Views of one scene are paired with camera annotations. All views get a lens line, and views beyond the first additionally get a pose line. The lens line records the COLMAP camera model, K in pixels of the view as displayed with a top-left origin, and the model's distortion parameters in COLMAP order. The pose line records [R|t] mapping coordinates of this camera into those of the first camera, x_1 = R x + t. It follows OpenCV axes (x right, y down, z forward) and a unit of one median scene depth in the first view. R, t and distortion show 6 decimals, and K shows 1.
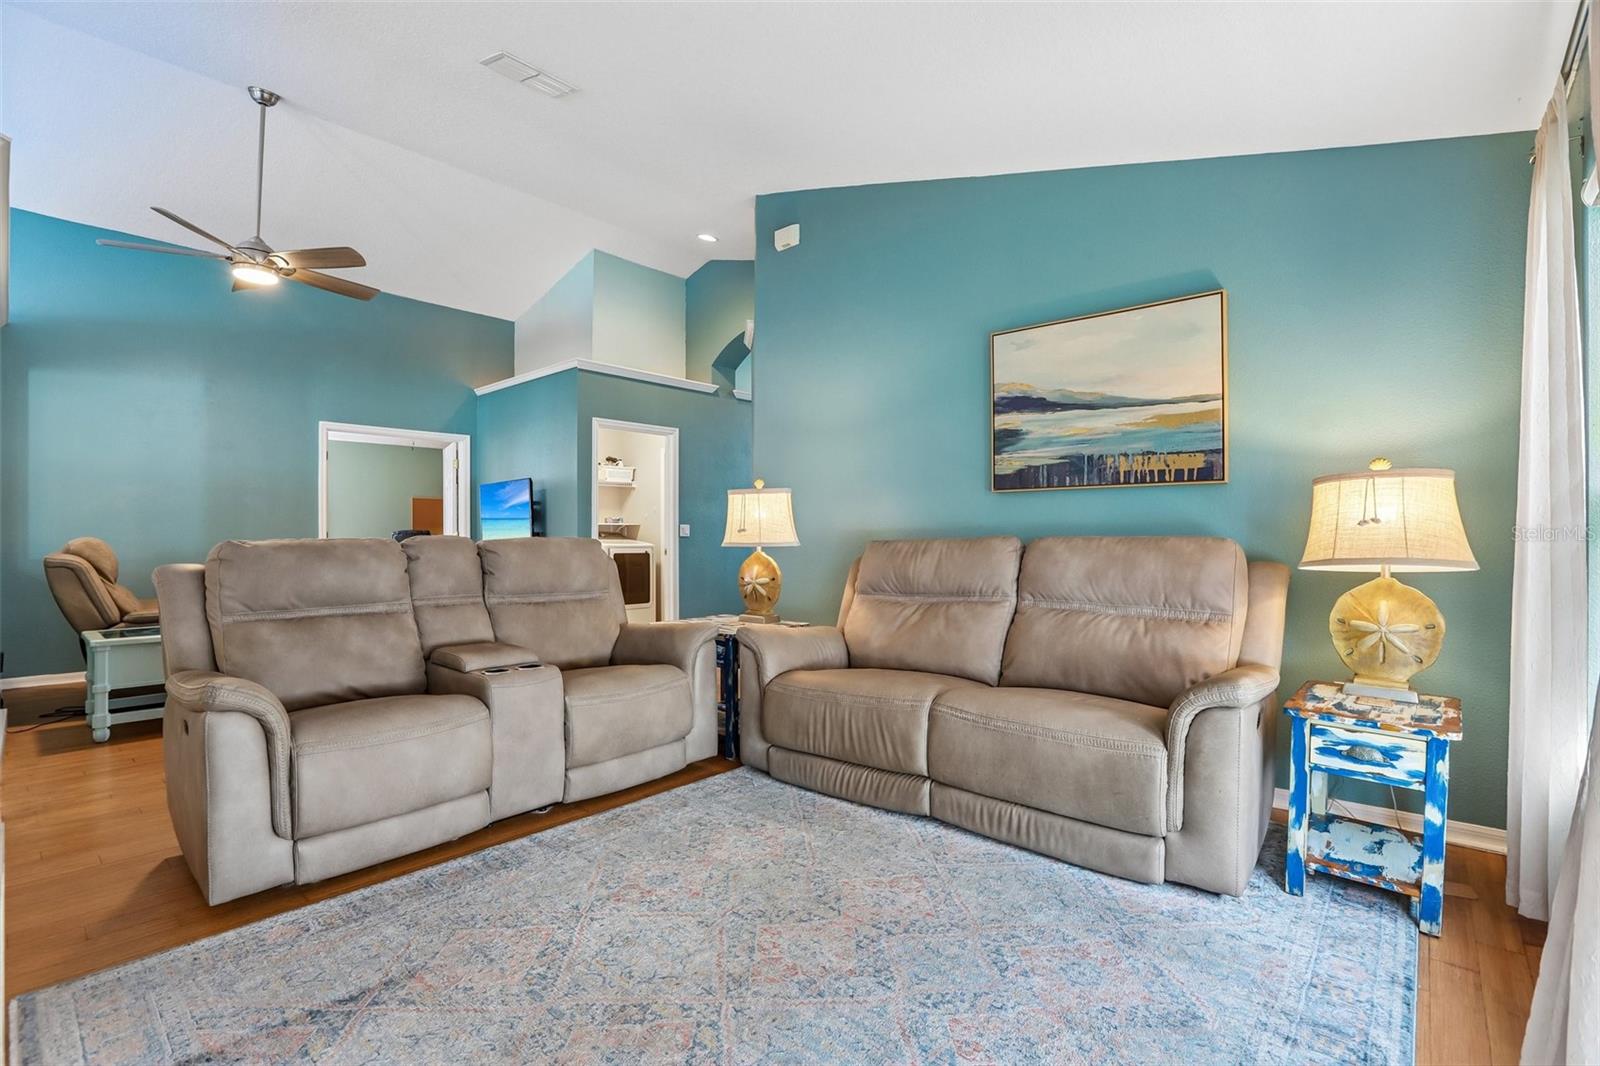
lens RADIAL K [[724.7, 0, 796.3], [0, 724.7, 538.3], [0, 0, 1]] dist [-0.055546, 0.023817]
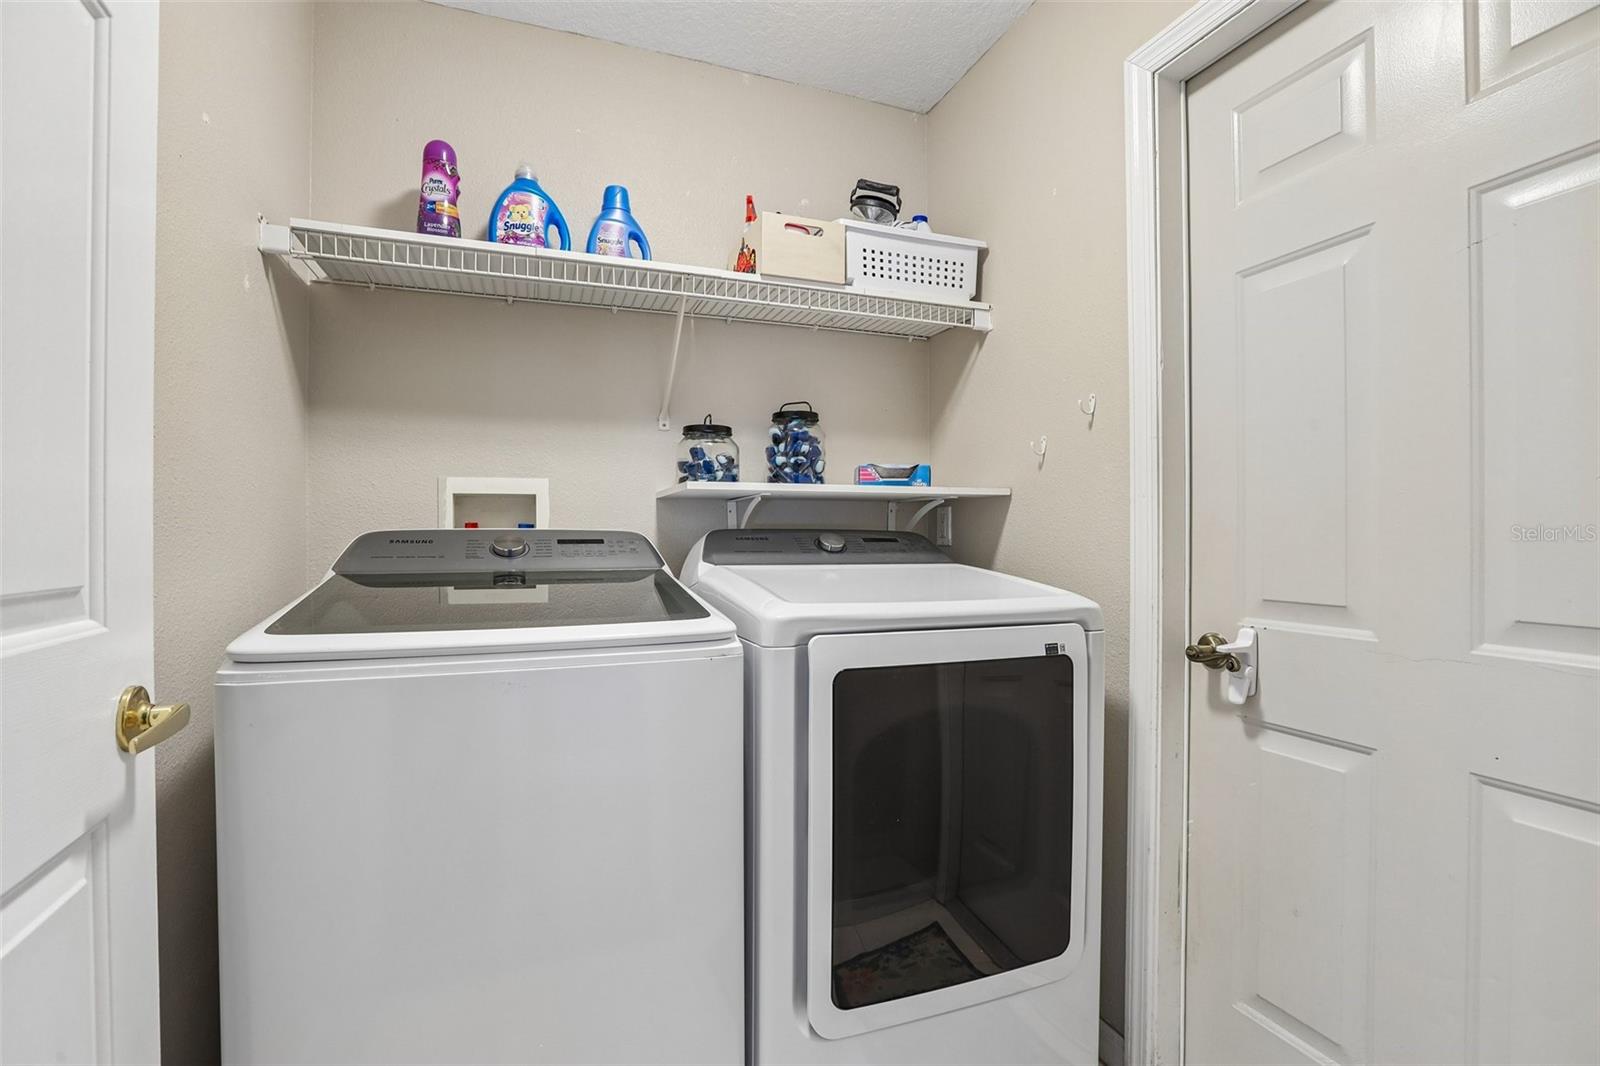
lens RADIAL K [[747.4, 0, 797.1], [0, 747.4, 540.4], [0, 0, 1]] dist [-0.000254, 0.000219]
pose [[0.884893, 0.002697, -0.465786, -0.173545], [-0.001811, 0.999996, 0.002349, -0.005190], [0.465790, -0.001235, 0.884894, 0.796634]]
